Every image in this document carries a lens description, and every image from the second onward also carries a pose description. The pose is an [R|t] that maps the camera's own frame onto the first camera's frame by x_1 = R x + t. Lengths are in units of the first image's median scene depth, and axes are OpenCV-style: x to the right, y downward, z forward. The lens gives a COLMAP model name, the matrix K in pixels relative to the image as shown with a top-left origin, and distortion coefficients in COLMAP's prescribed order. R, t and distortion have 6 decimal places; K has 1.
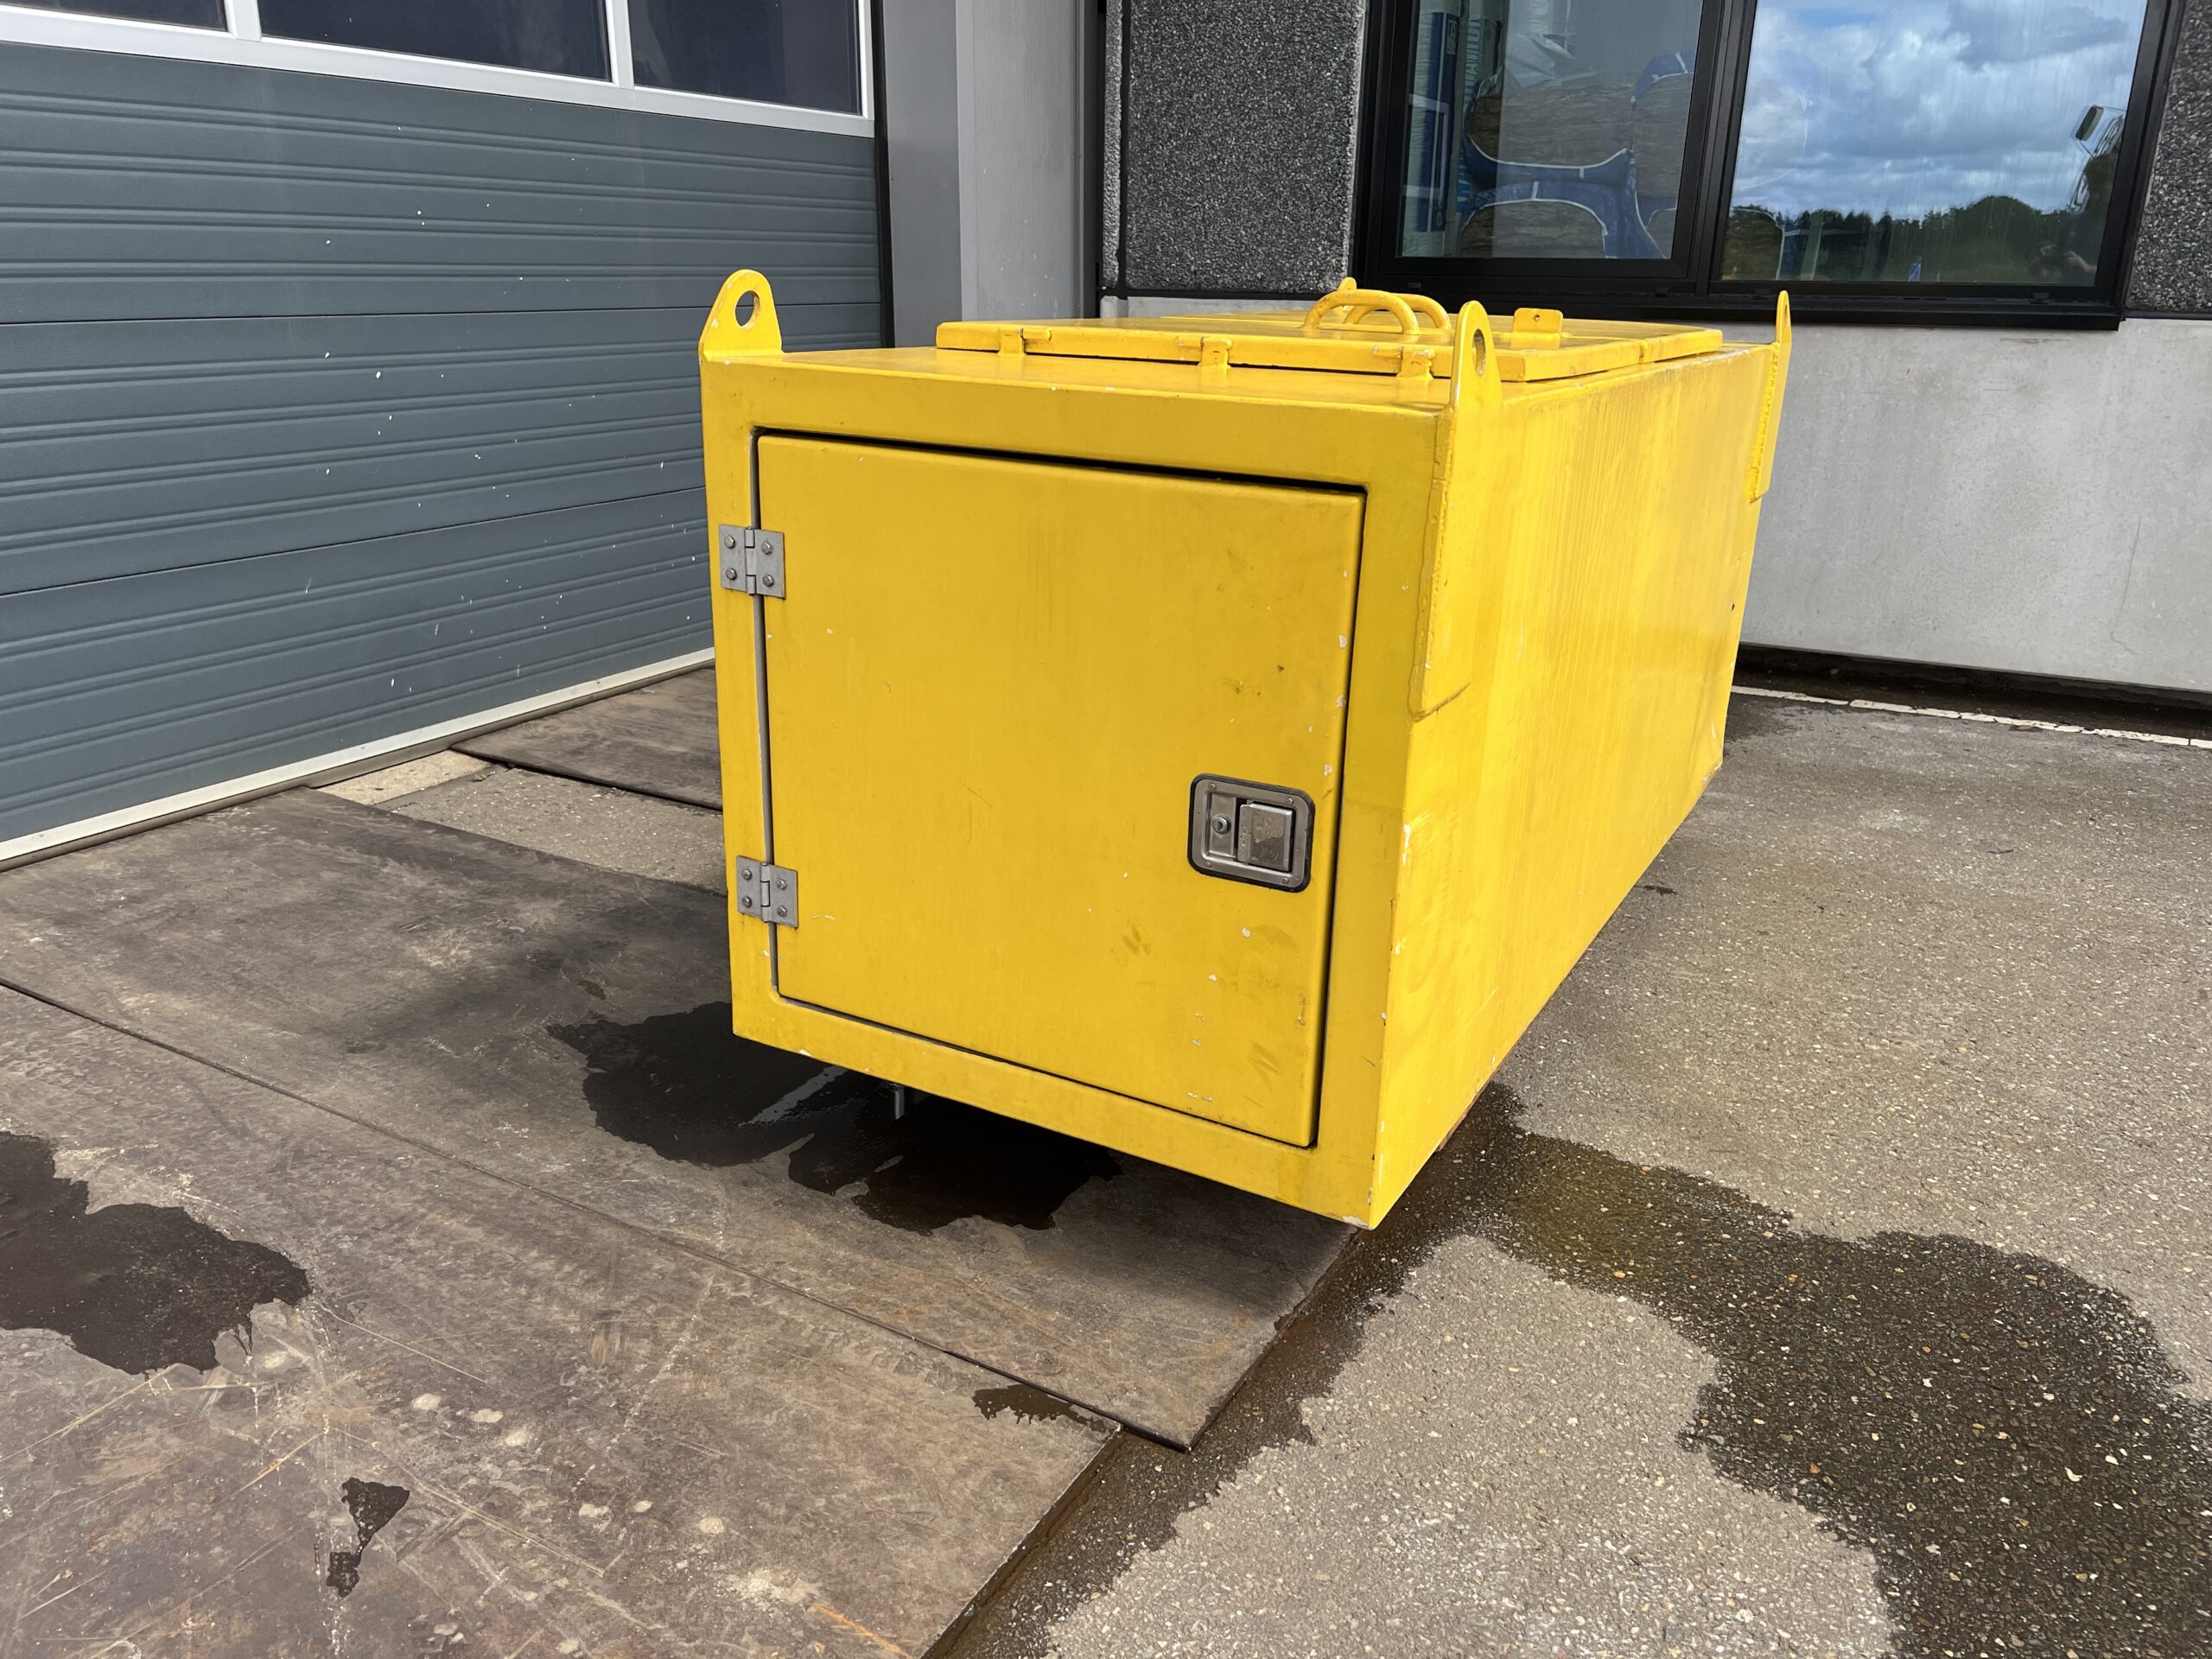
lens RADIAL K [[1686.9, 0, 1106.0], [0, 1686.9, 829.5], [0, 0, 1]] dist [0.013748, -0.003572]
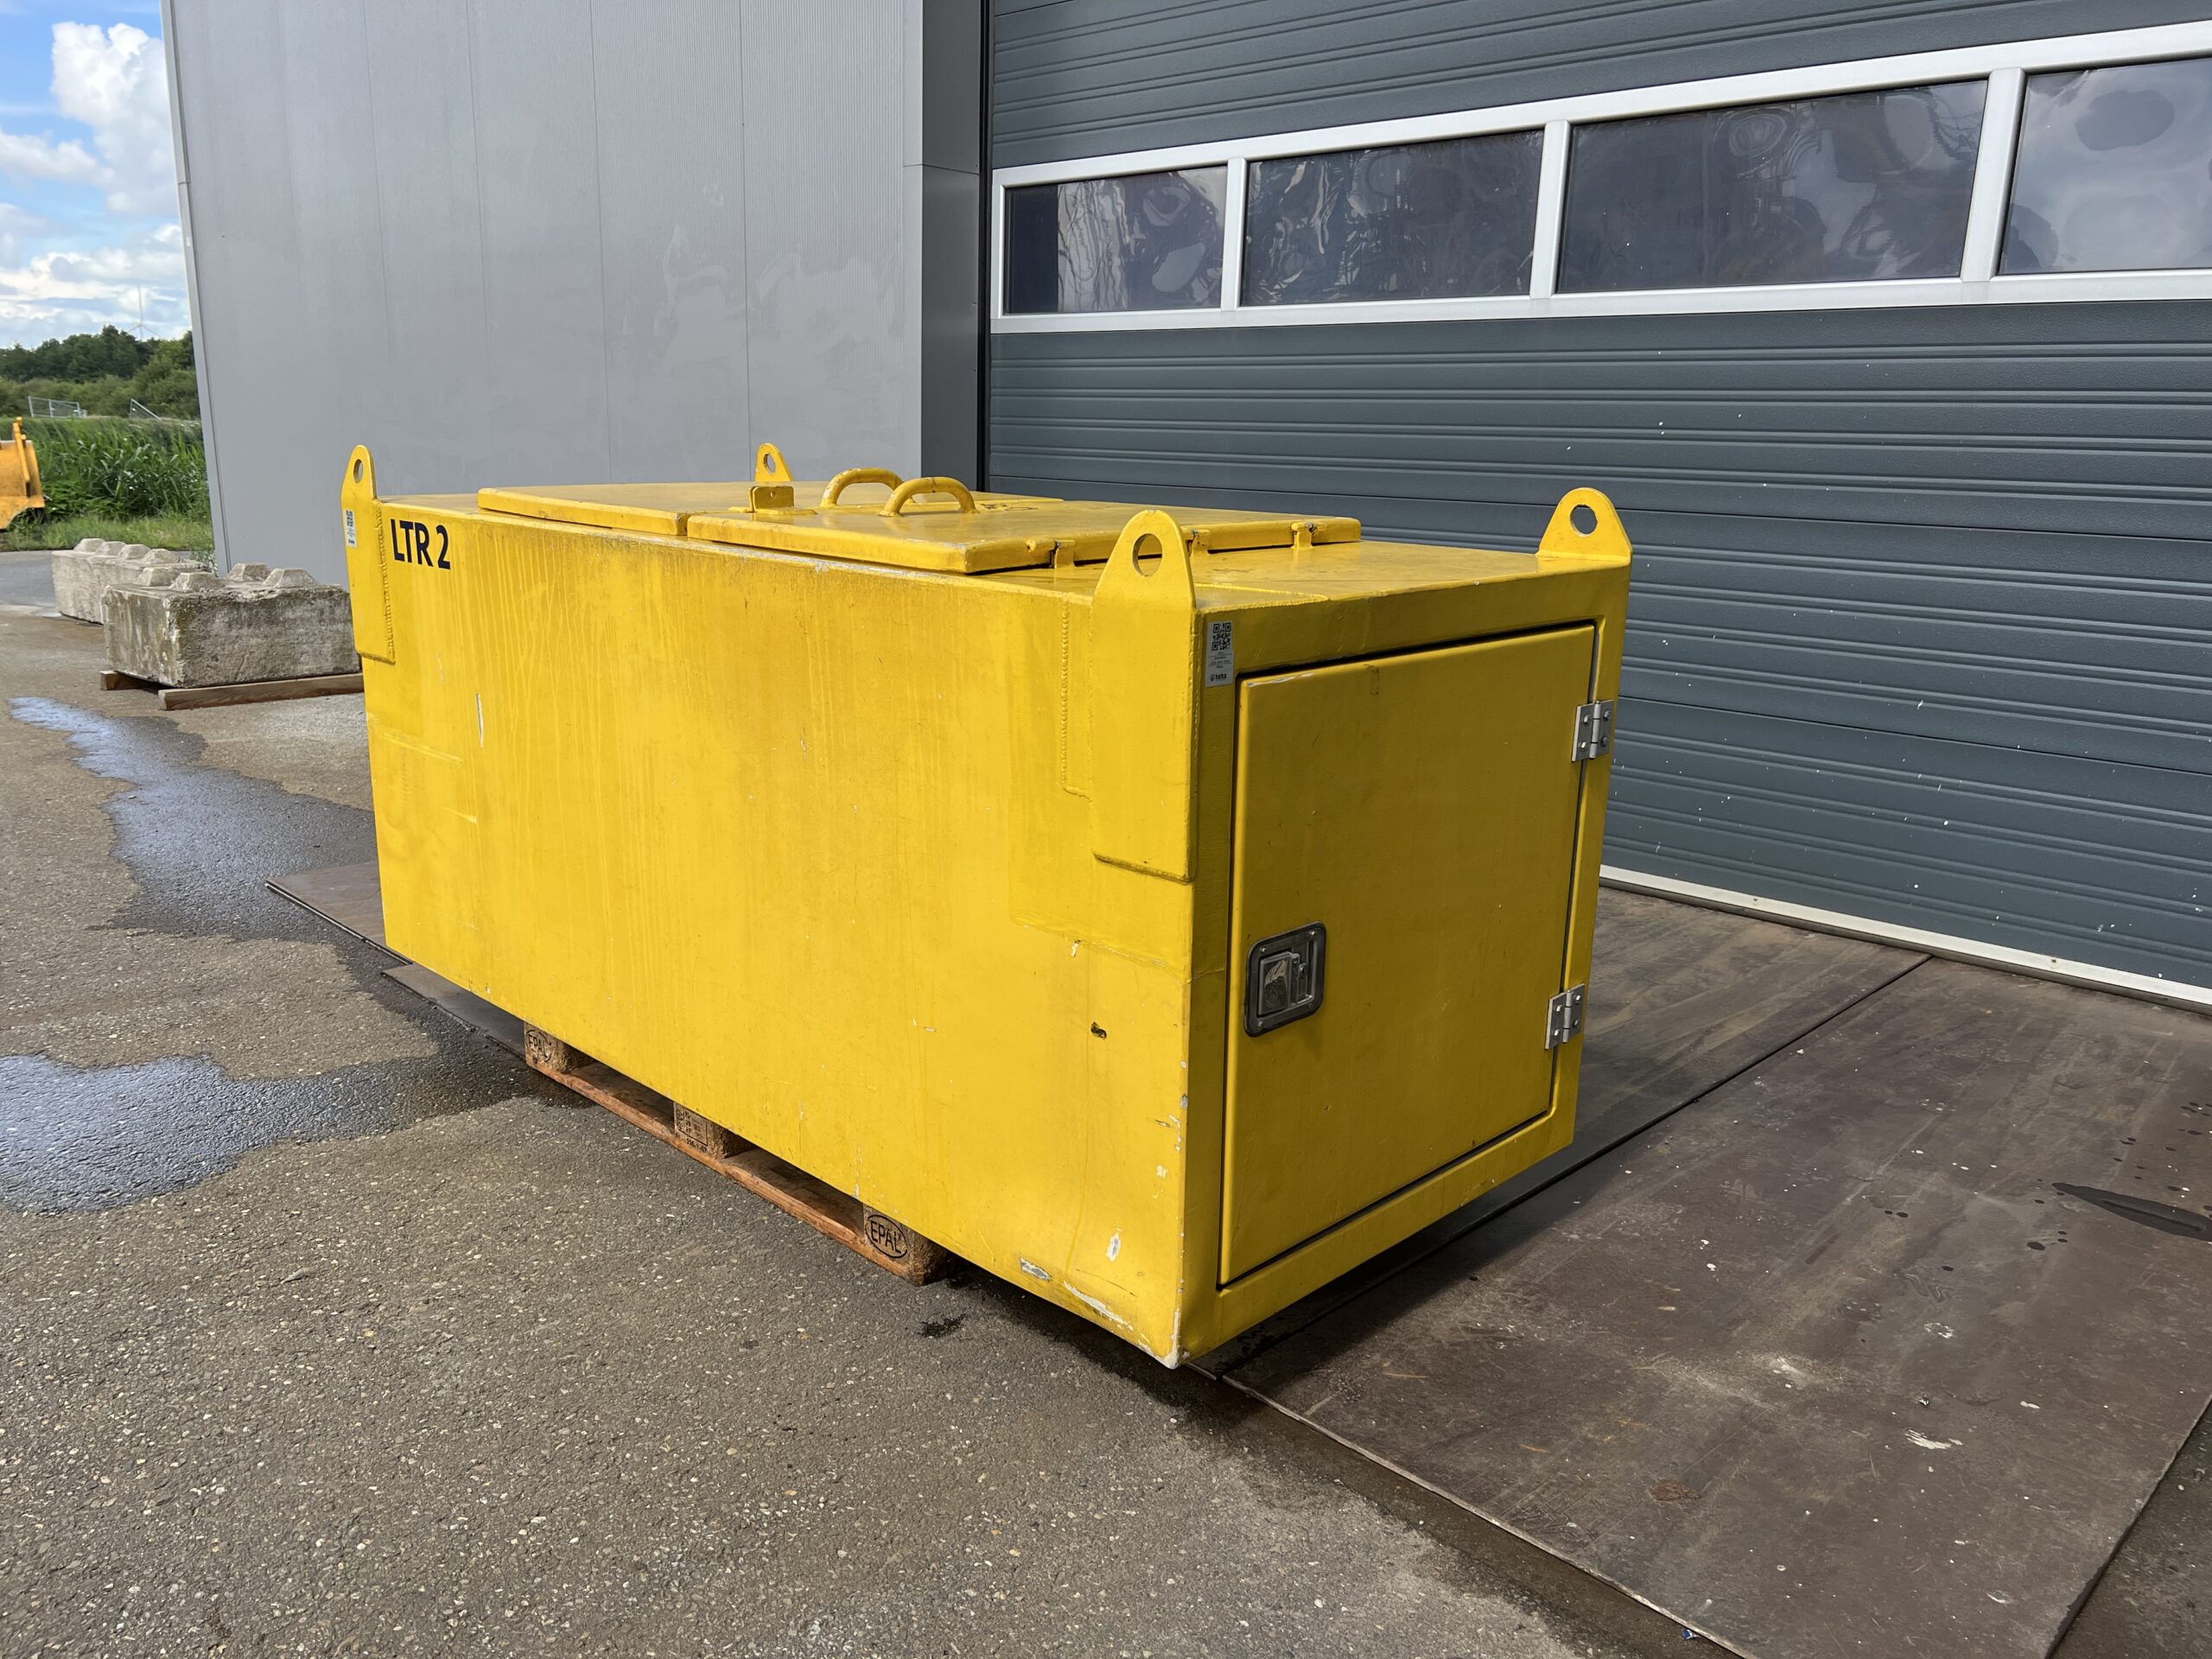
lens RADIAL K [[1668.7, 0, 1094.7], [0, 1668.7, 811.4], [0, 0, 1]] dist [0.078859, -0.101989]
pose [[-0.265075, 0.196289, -0.944037, 1.585920], [-0.339101, 0.897540, 0.281837, -0.635734], [0.902633, 0.394832, -0.171354, 1.881939]]
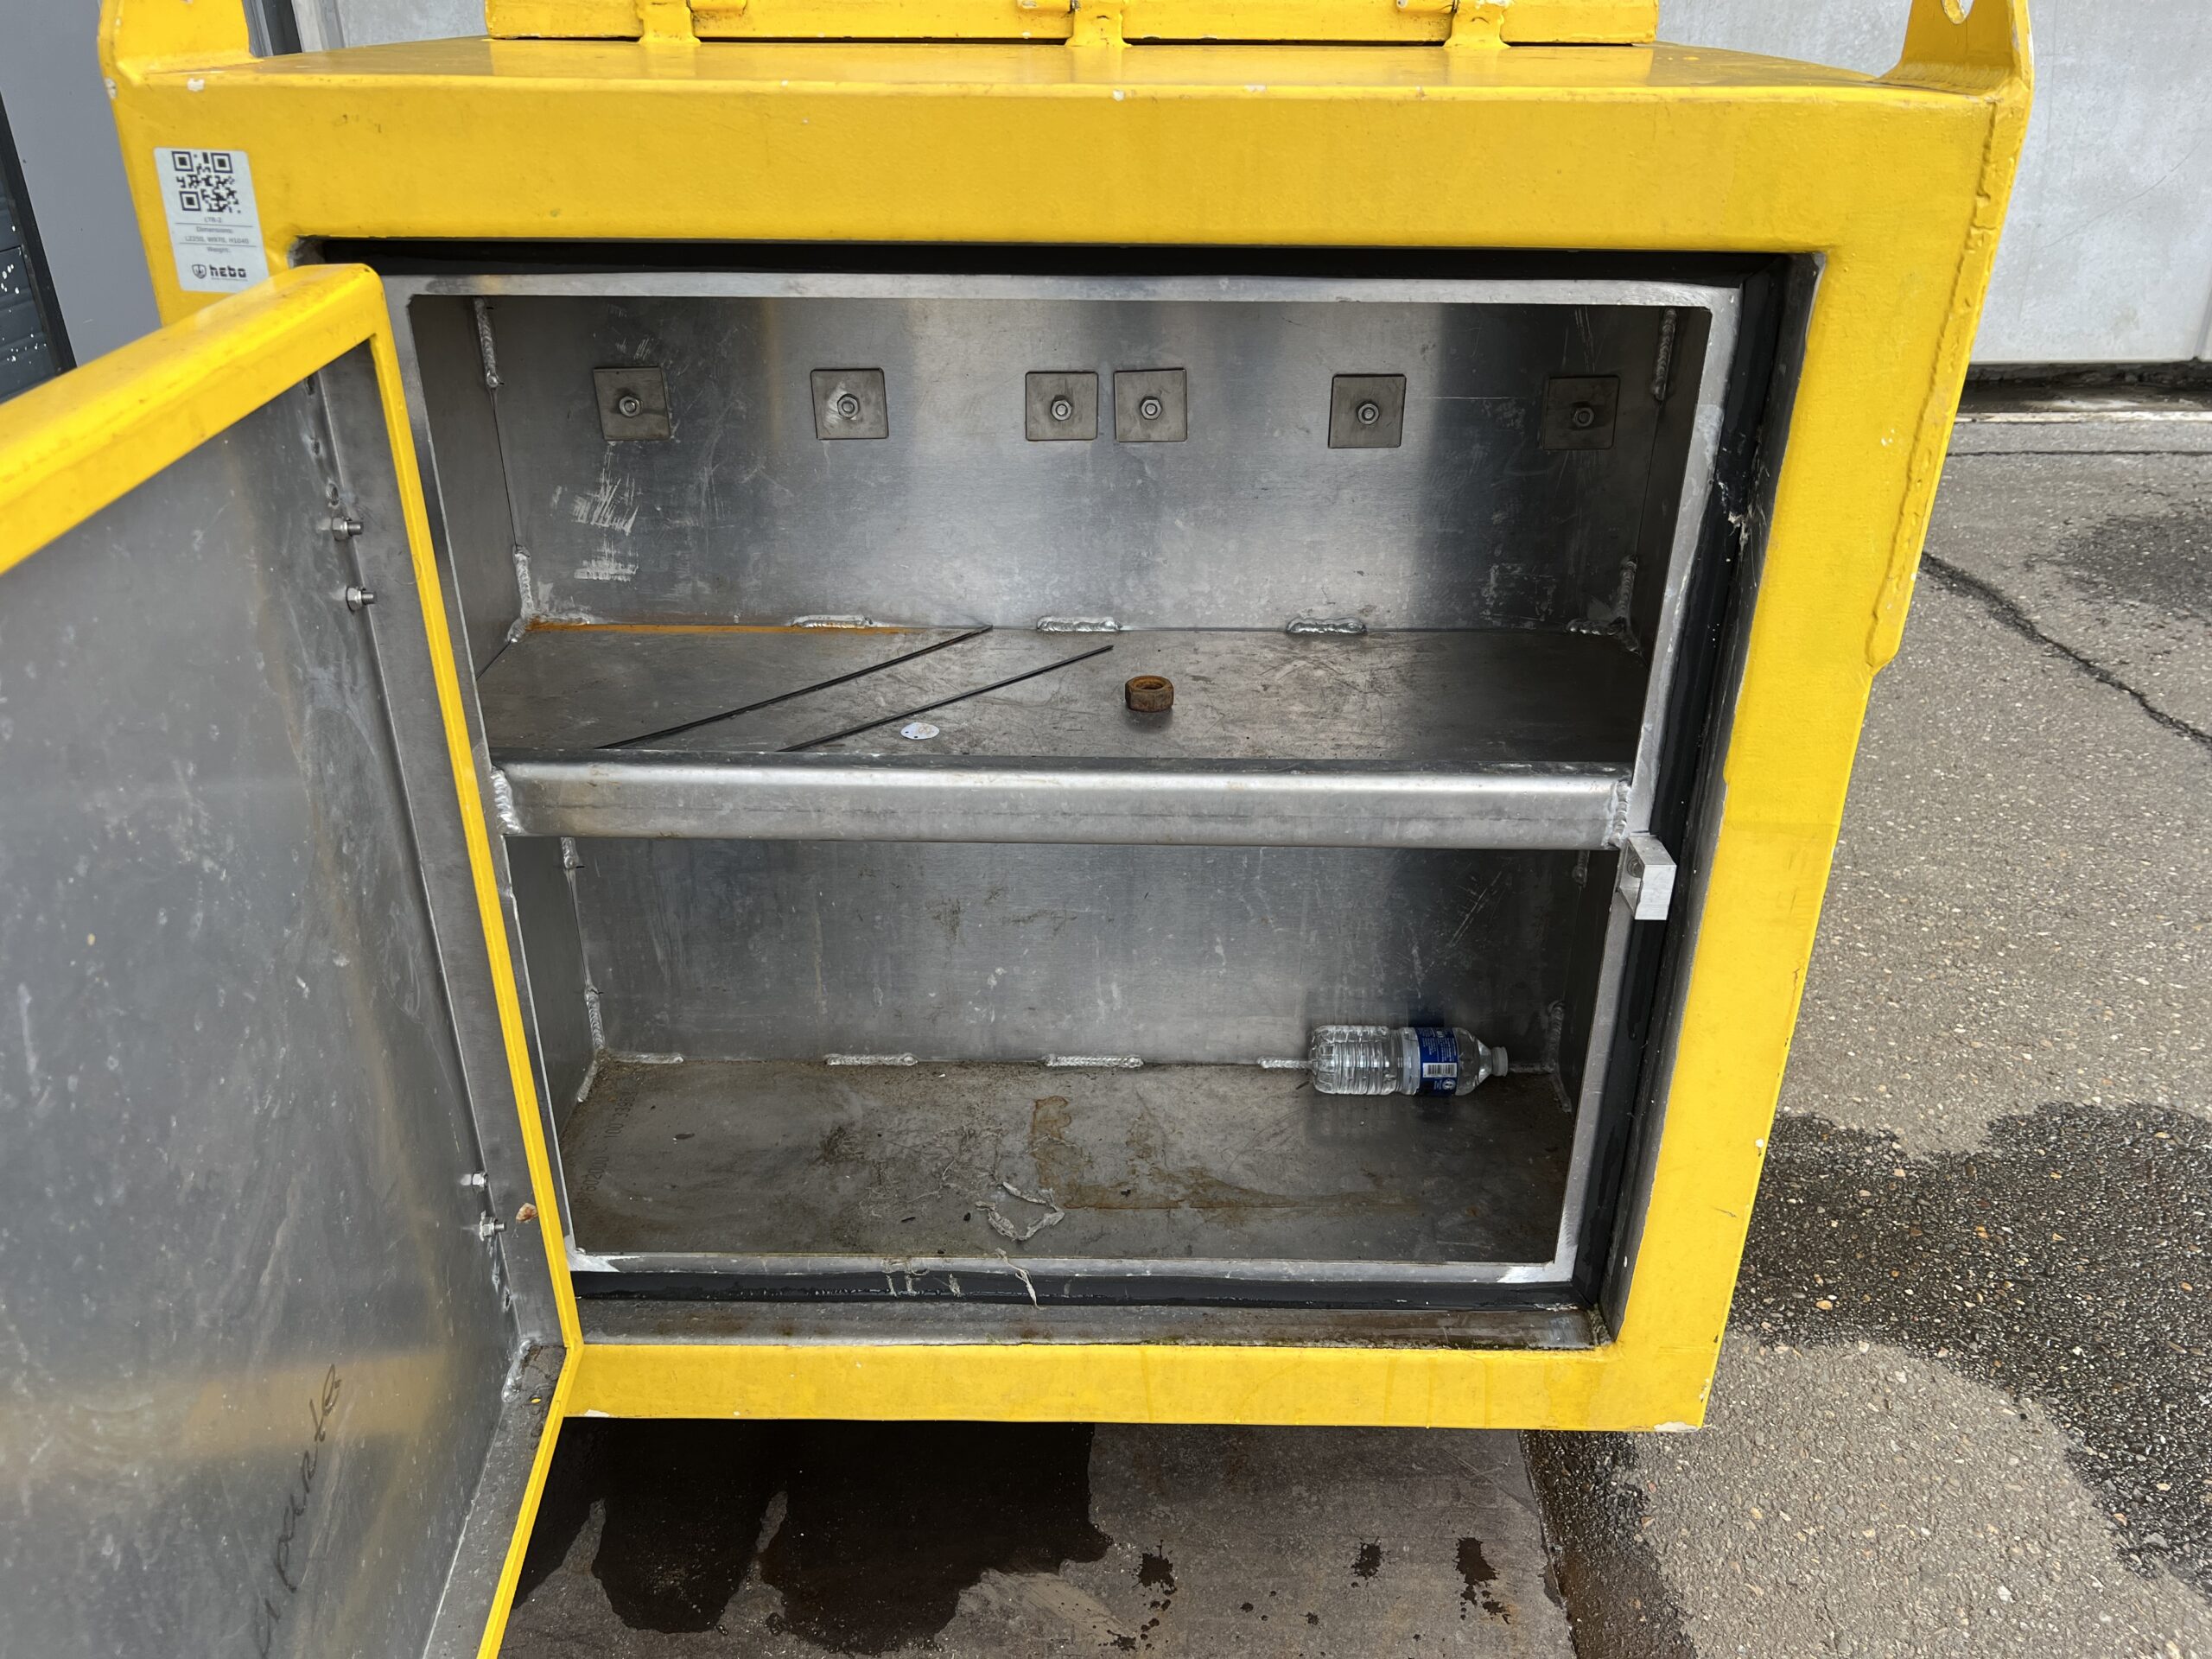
lens RADIAL K [[1668.7, 0, 1094.7], [0, 1668.7, 811.4], [0, 0, 1]] dist [0.078859, -0.101989]
pose [[0.879971, -0.230950, 0.415105, -0.252516], [0.169731, 0.969037, 0.179330, -0.143643], [-0.443669, -0.087349, 0.891924, 0.530484]]
